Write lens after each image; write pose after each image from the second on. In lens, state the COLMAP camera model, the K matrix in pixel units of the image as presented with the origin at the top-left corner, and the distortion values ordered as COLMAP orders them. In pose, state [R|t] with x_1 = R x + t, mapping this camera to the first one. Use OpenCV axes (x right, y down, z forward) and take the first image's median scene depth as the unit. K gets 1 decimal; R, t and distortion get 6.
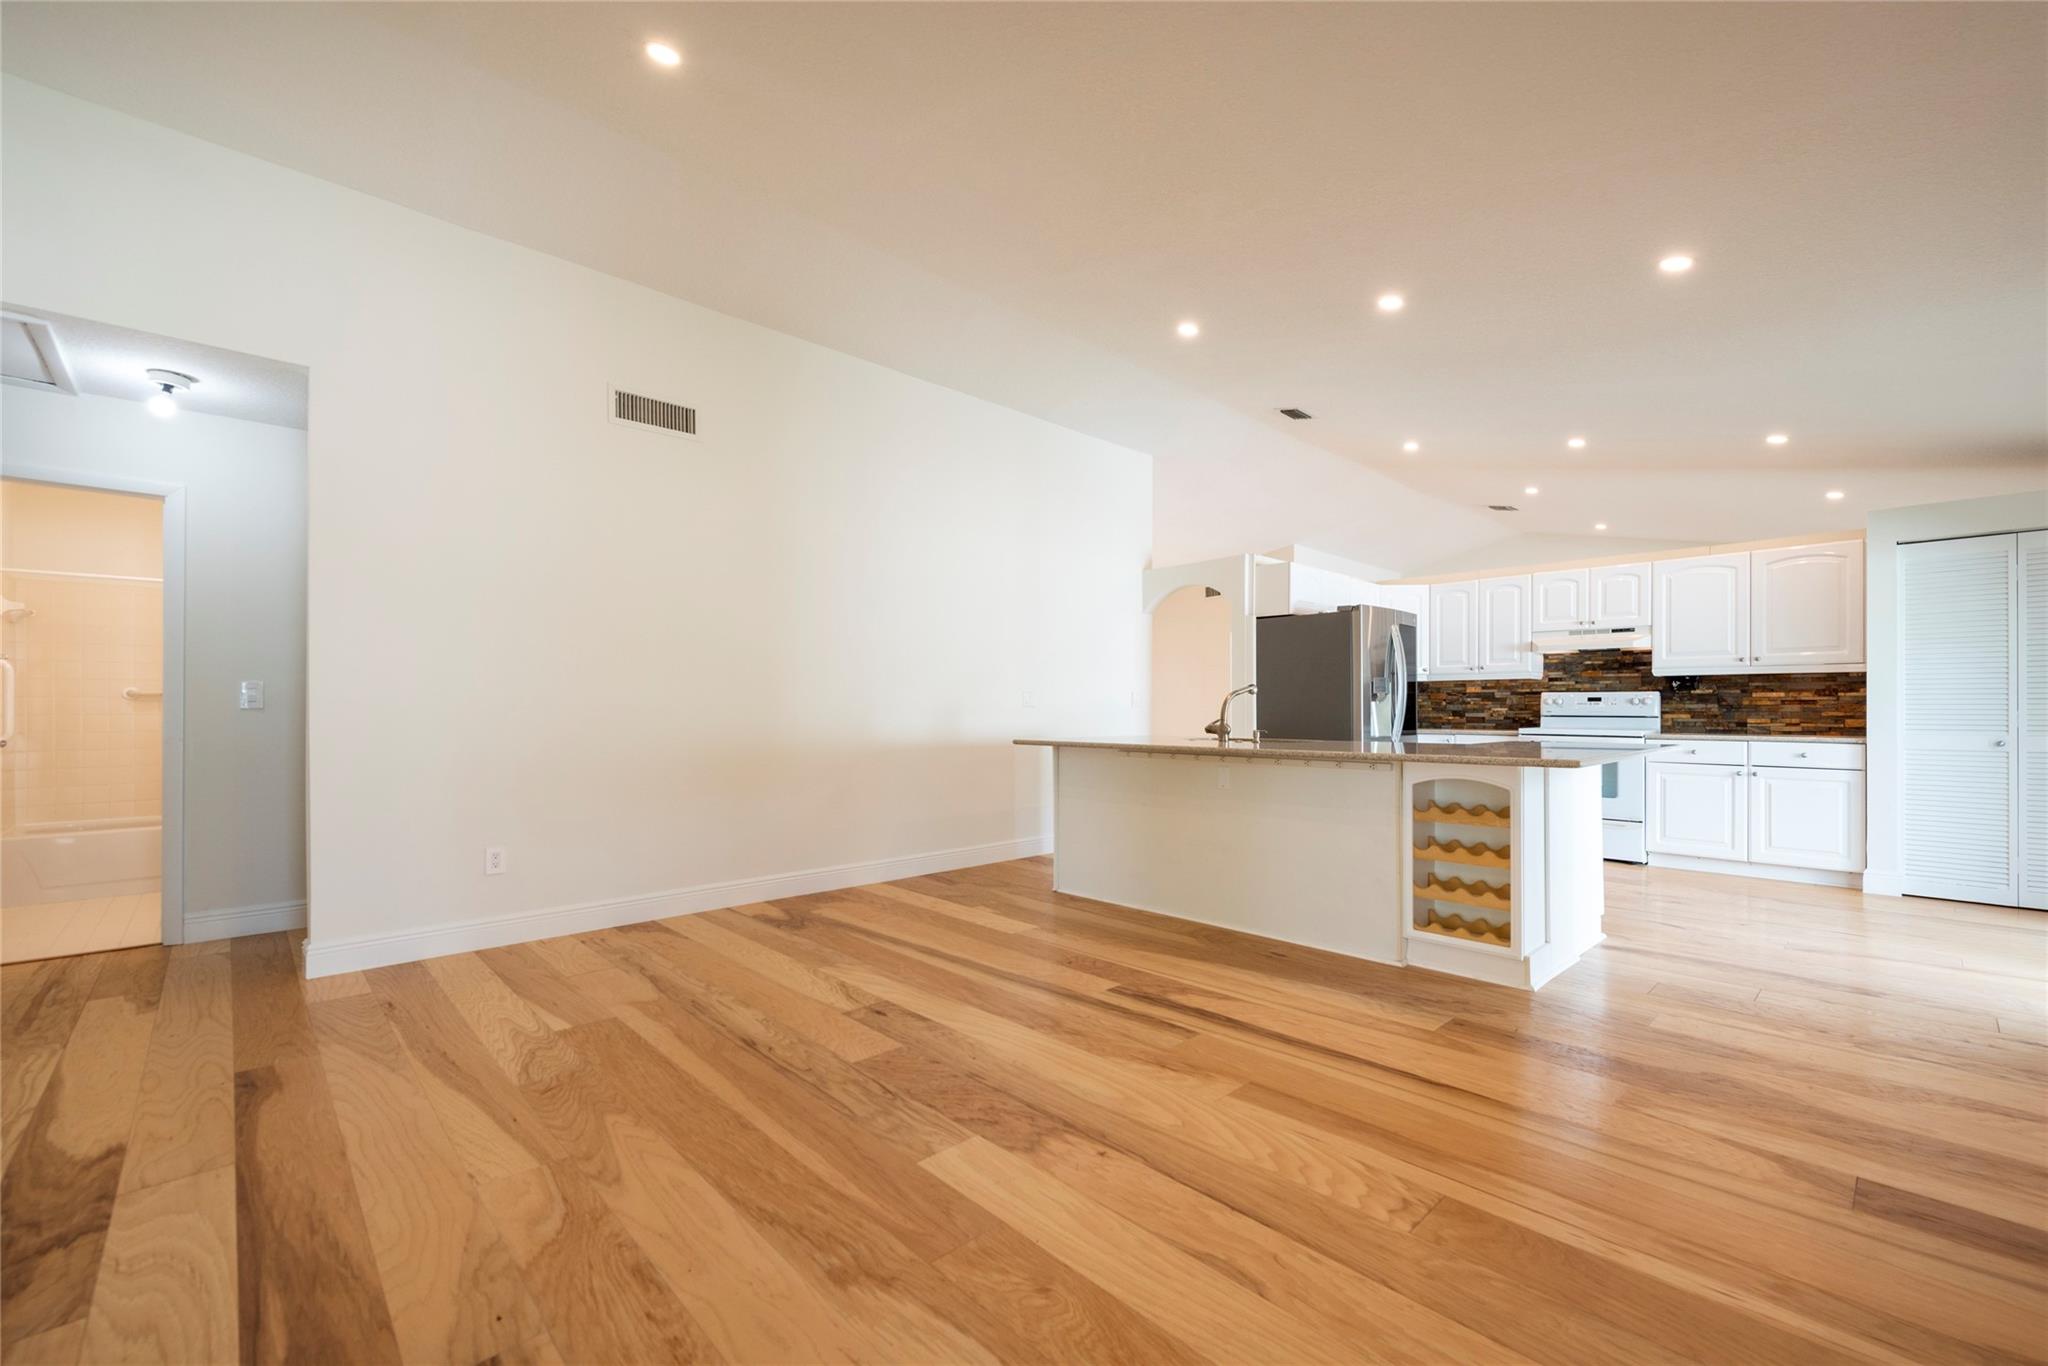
lens RADIAL K [[812.6, 0, 1023.0], [0, 812.6, 701.4], [0, 0, 1]] dist [0.013100, -0.000251]
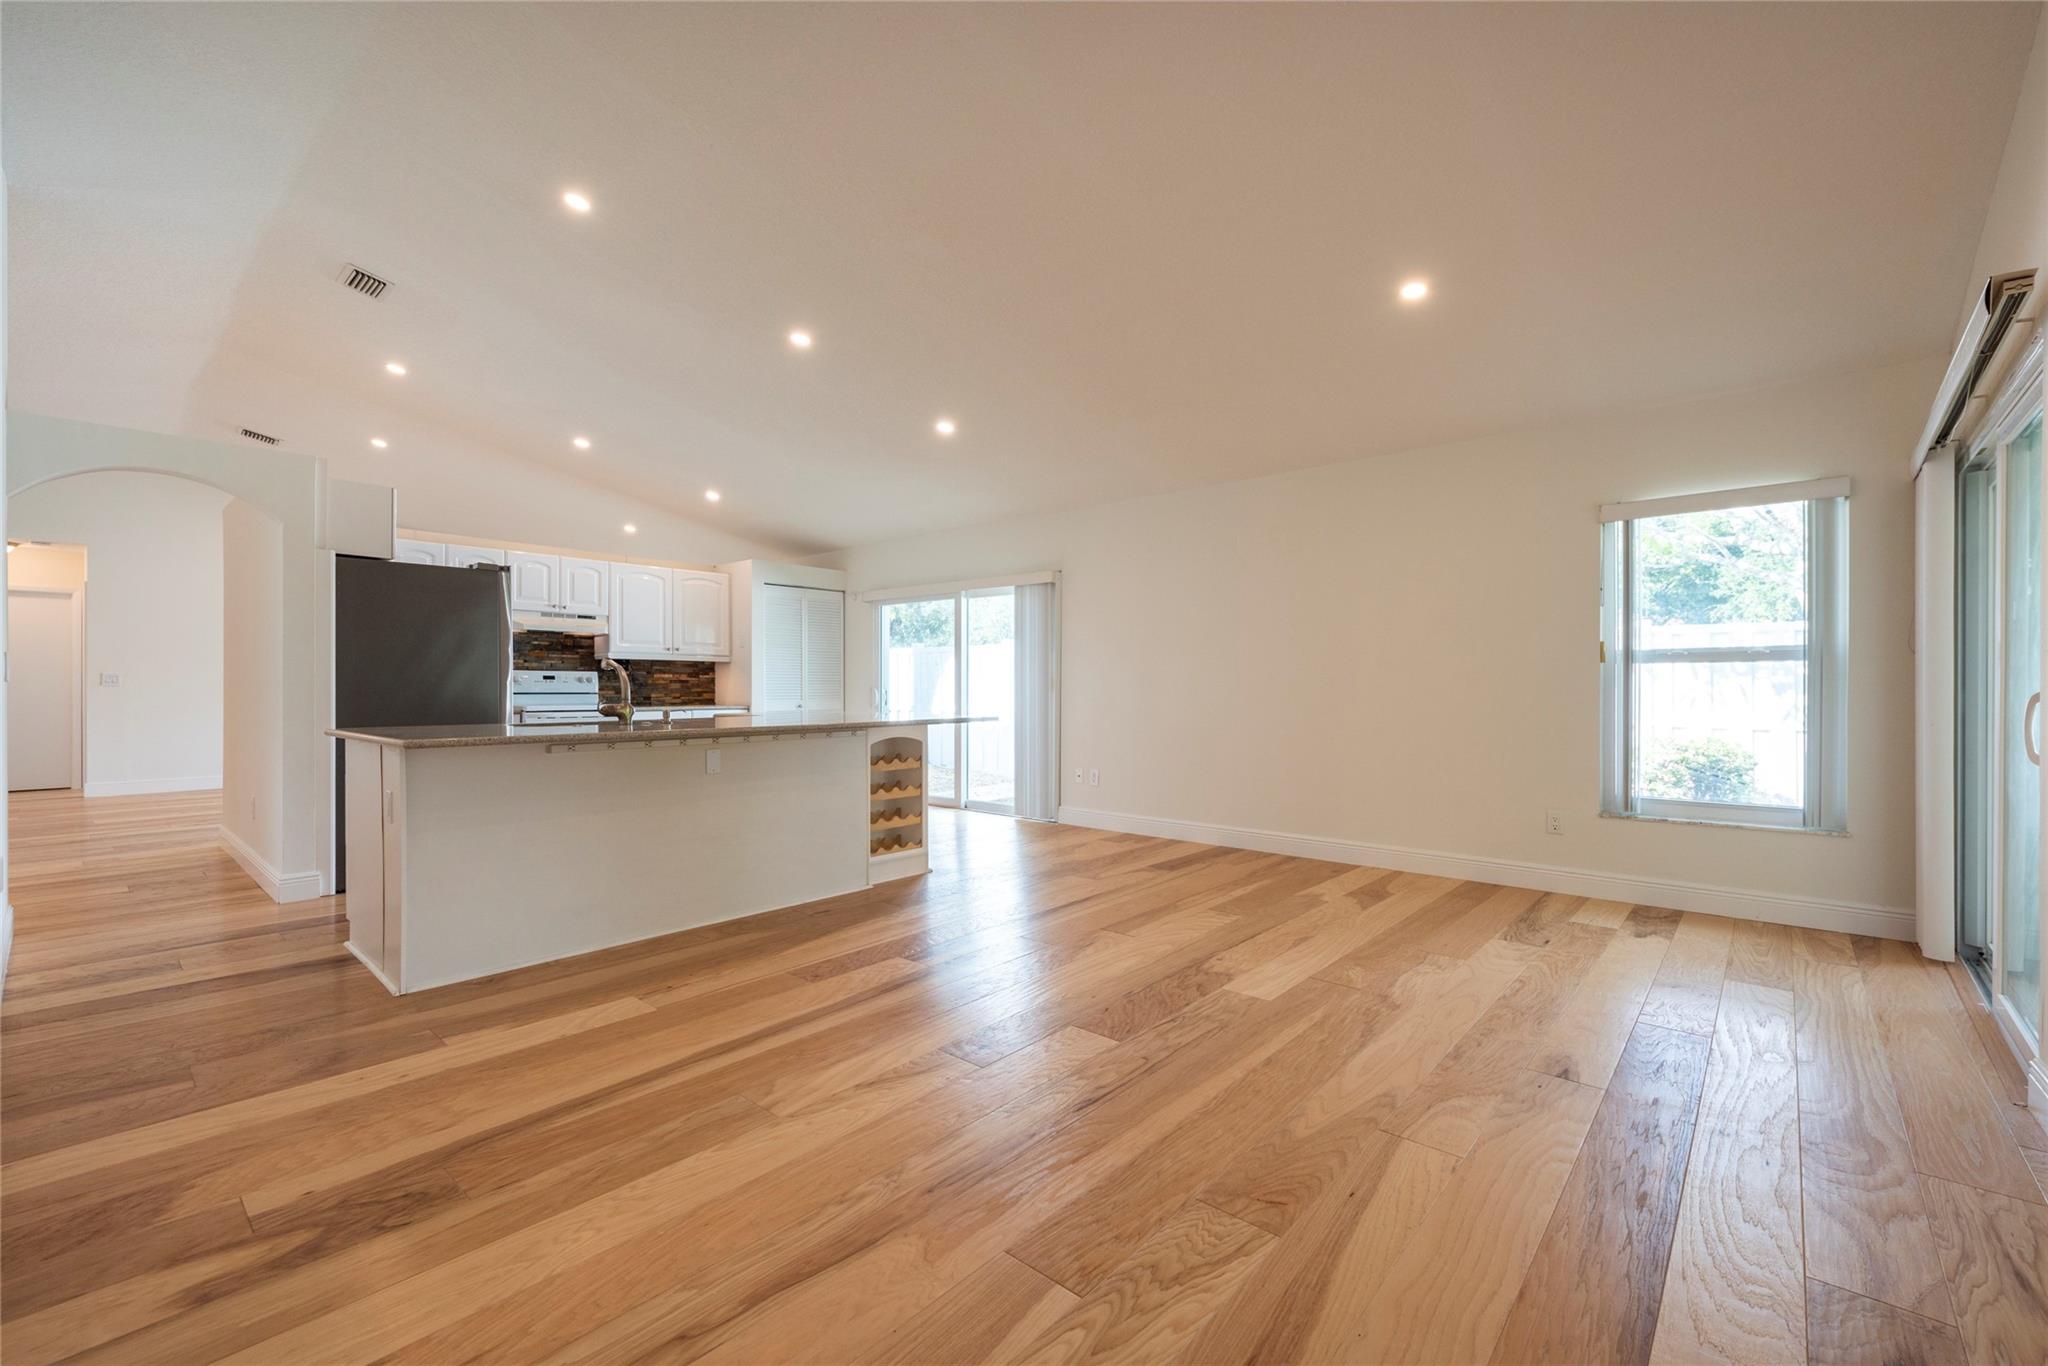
lens RADIAL K [[870.8, 0, 1022.0], [0, 870.8, 686.2], [0, 0, 1]] dist [0.009372, -0.000306]
pose [[-0.083430, 0.001061, 0.996513, -0.861174], [-0.007775, 0.999968, -0.001715, 0.010099], [-0.996483, -0.007891, -0.083419, 0.831578]]
